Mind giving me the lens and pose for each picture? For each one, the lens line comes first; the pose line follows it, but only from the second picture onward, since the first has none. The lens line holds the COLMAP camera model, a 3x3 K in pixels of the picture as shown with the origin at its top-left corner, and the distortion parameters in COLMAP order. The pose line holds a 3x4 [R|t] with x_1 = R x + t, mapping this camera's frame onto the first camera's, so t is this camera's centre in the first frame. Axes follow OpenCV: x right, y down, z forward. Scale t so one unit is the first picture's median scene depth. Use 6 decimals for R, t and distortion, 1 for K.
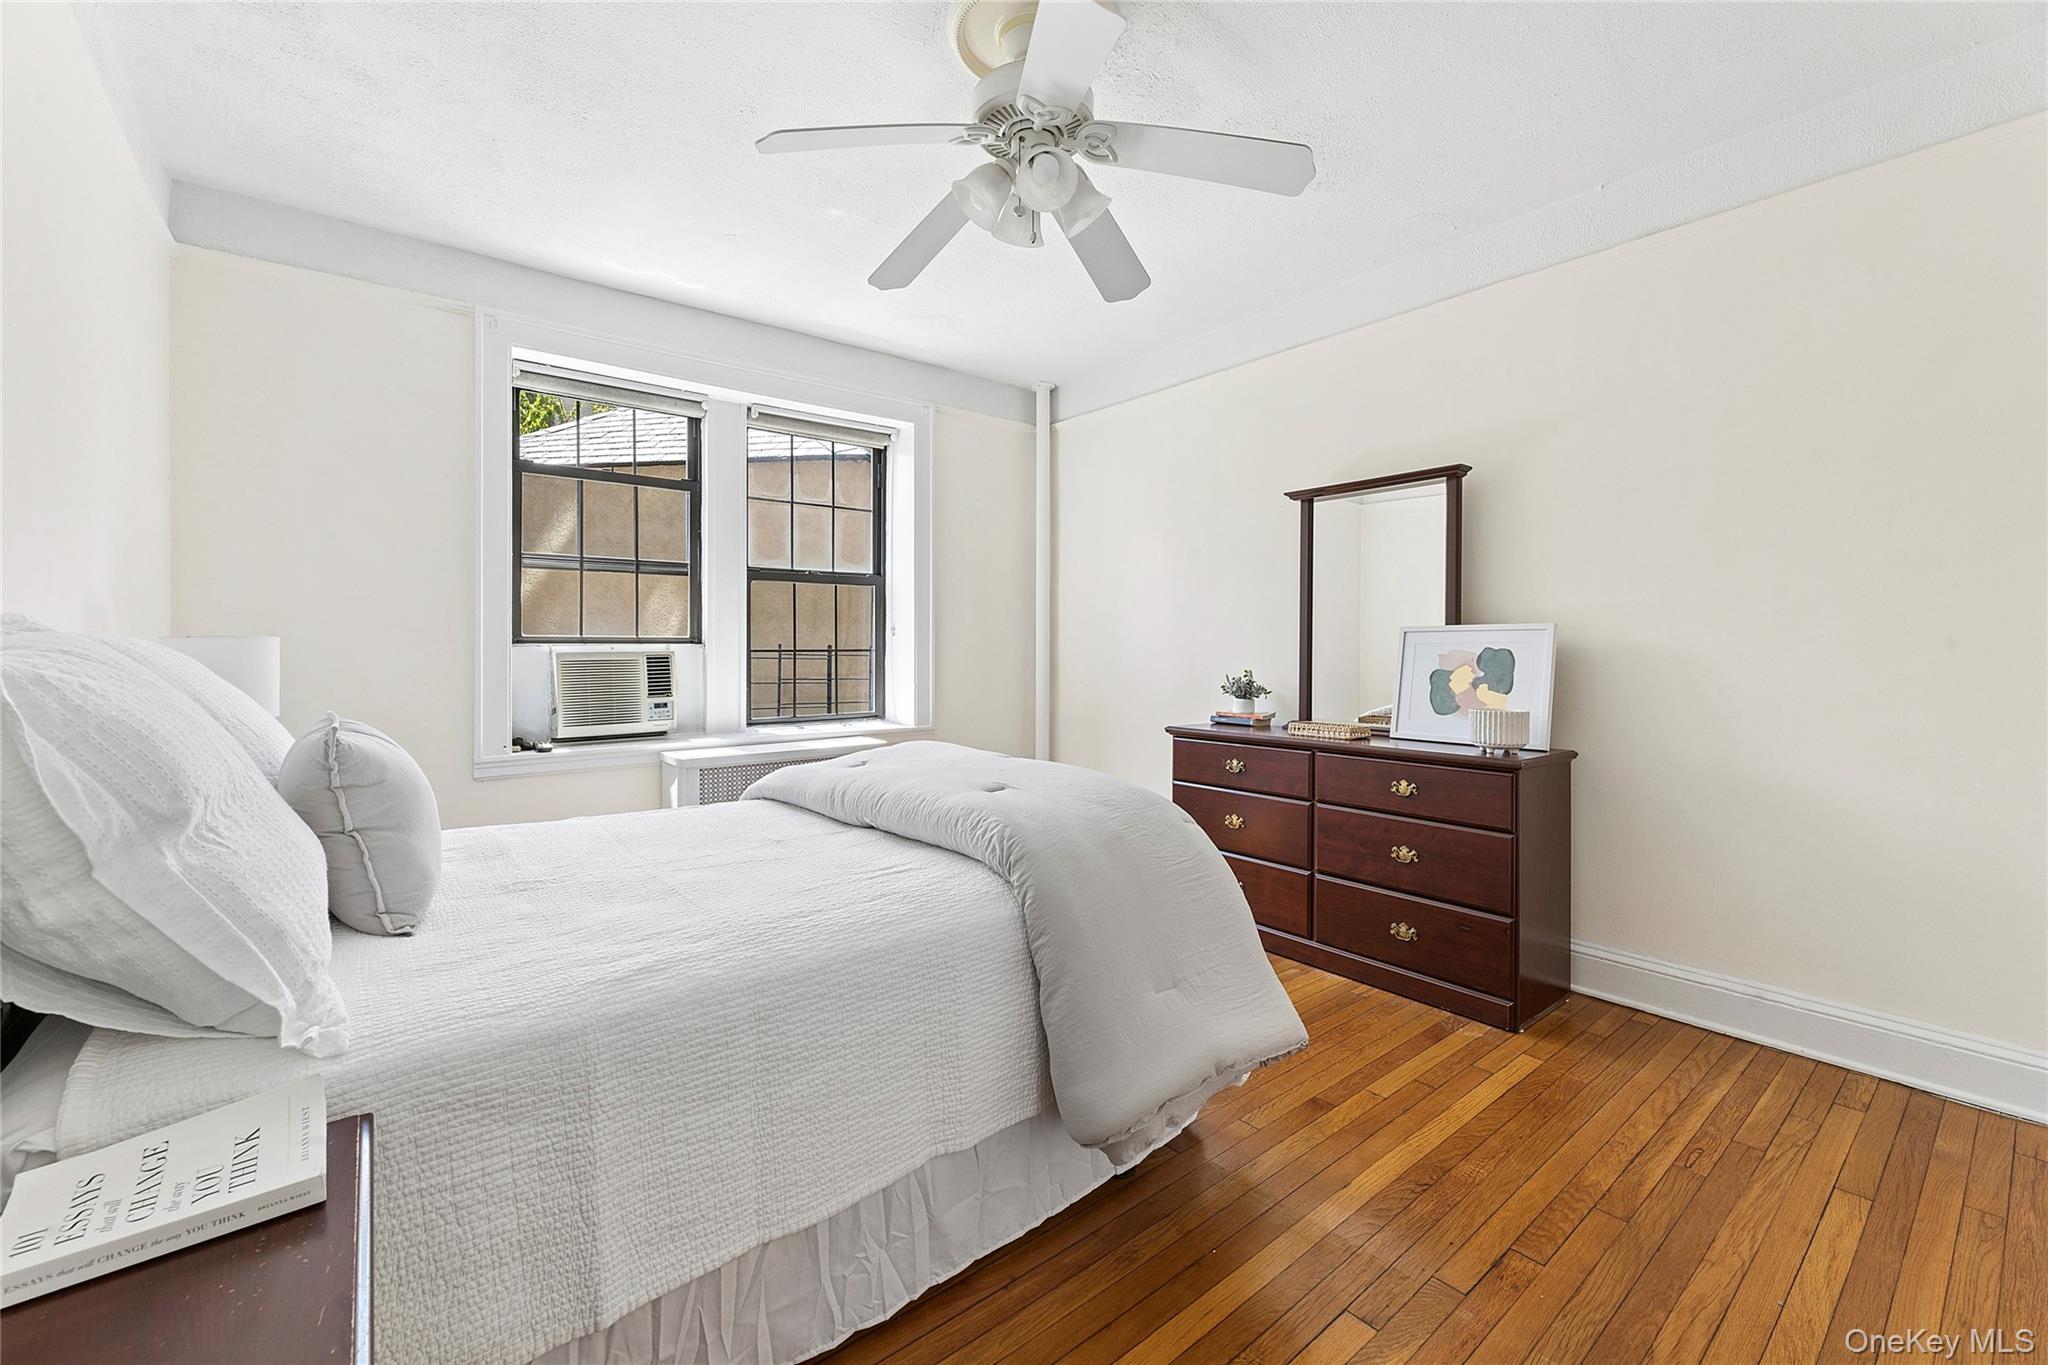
lens RADIAL K [[834.2, 0, 1019.8], [0, 834.2, 662.1], [0, 0, 1]] dist [-0.002634, -0.000539]
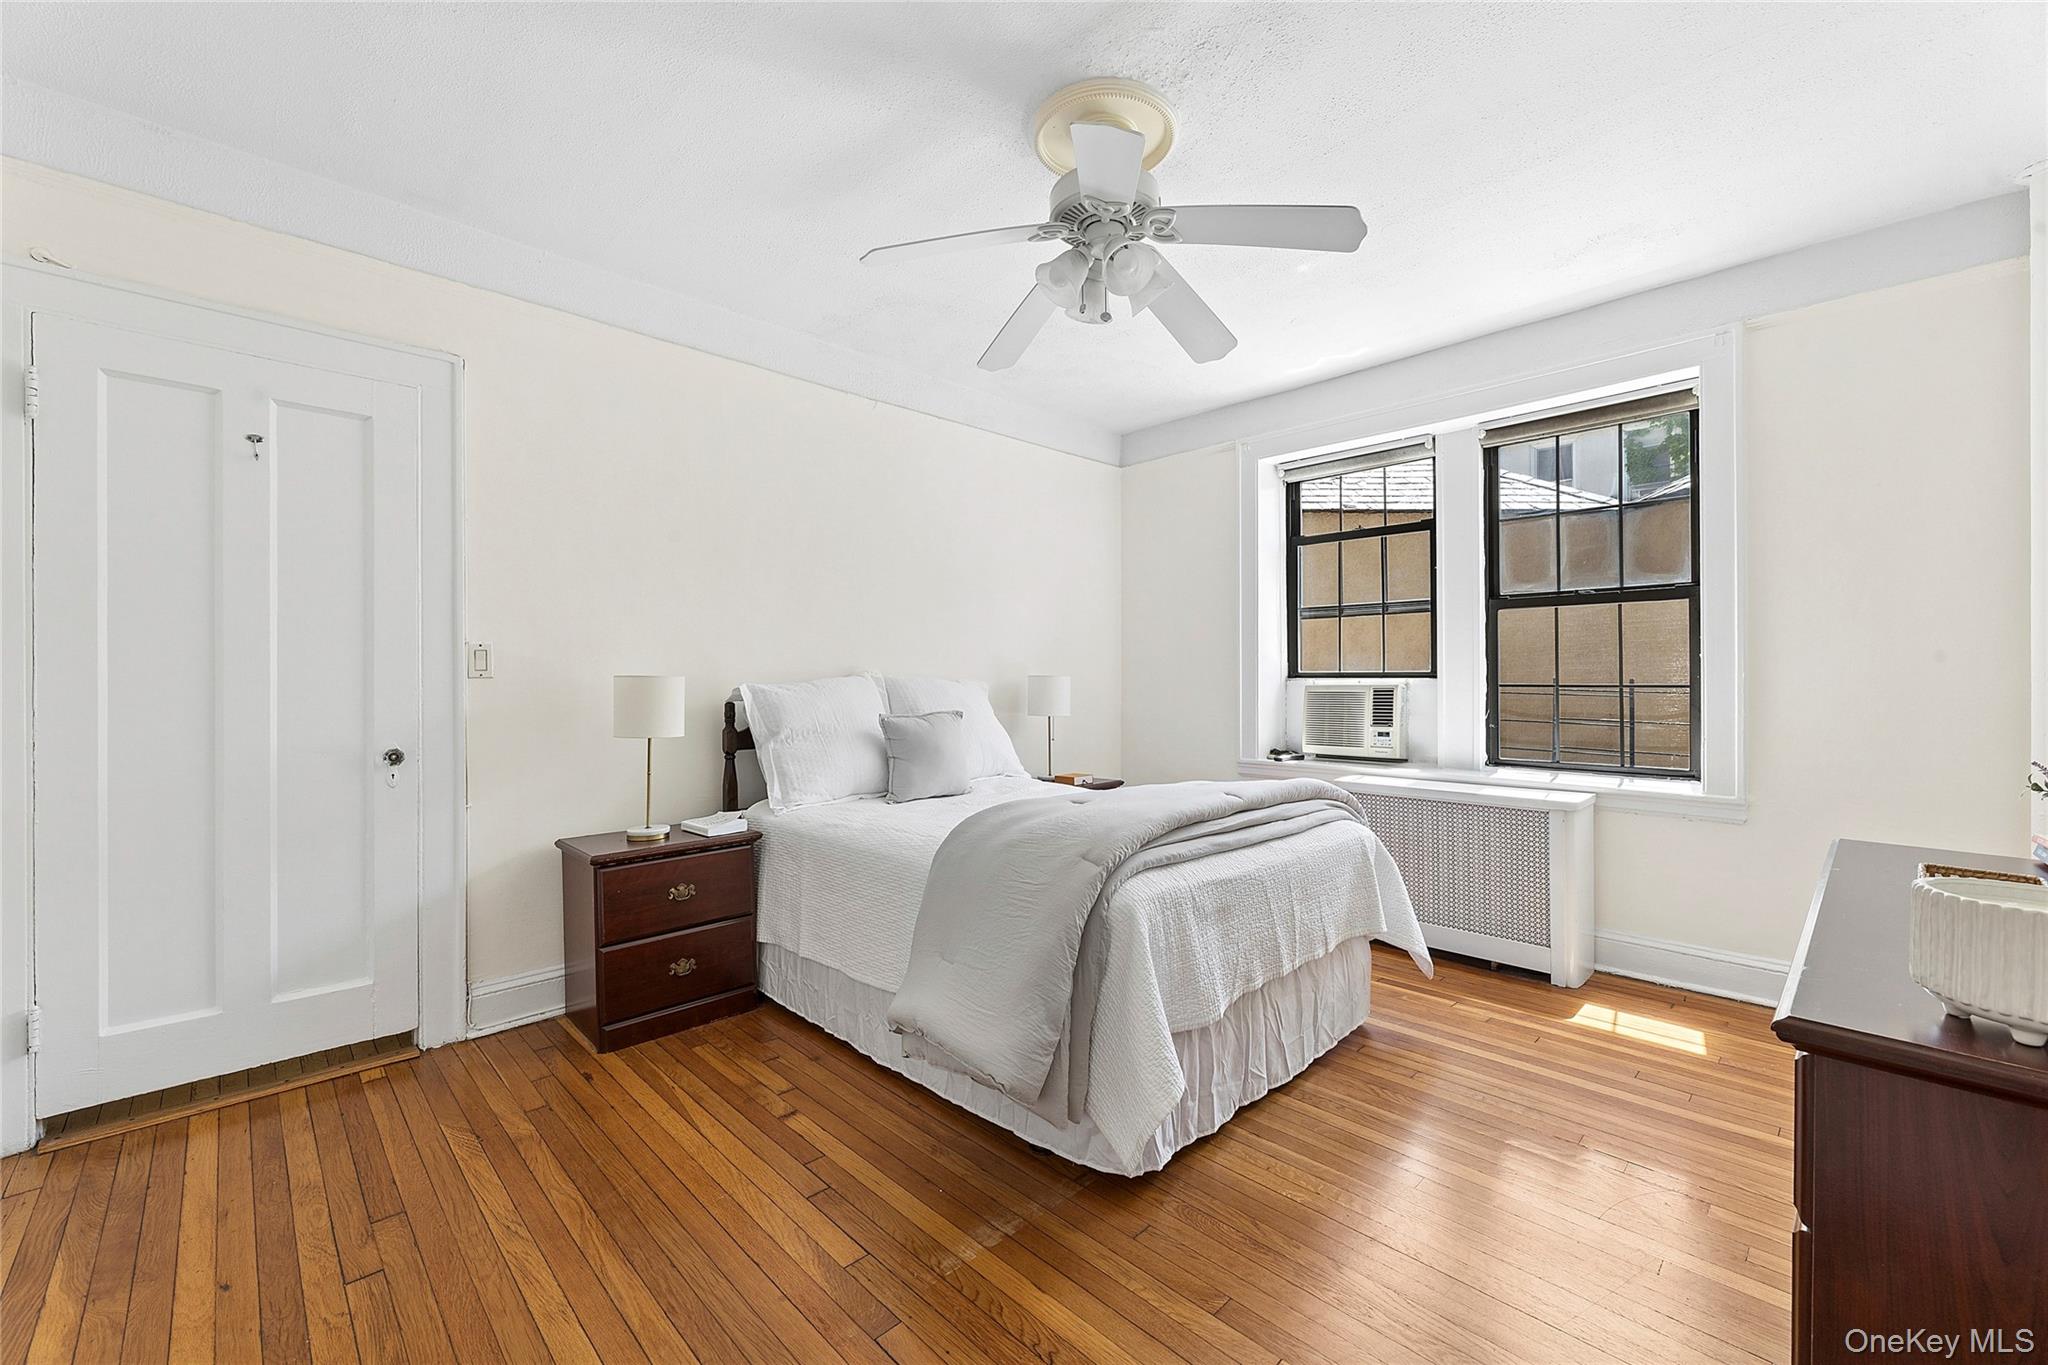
lens RADIAL K [[834.2, 0, 1014.2], [0, 834.2, 681.8], [0, 0, 1]] dist [-0.002634, -0.000539]
pose [[0.070535, 0.008398, -0.997474, 0.621980], [-0.016463, 0.999838, 0.007253, -0.016614], [0.997373, 0.015910, 0.070662, 0.438358]]
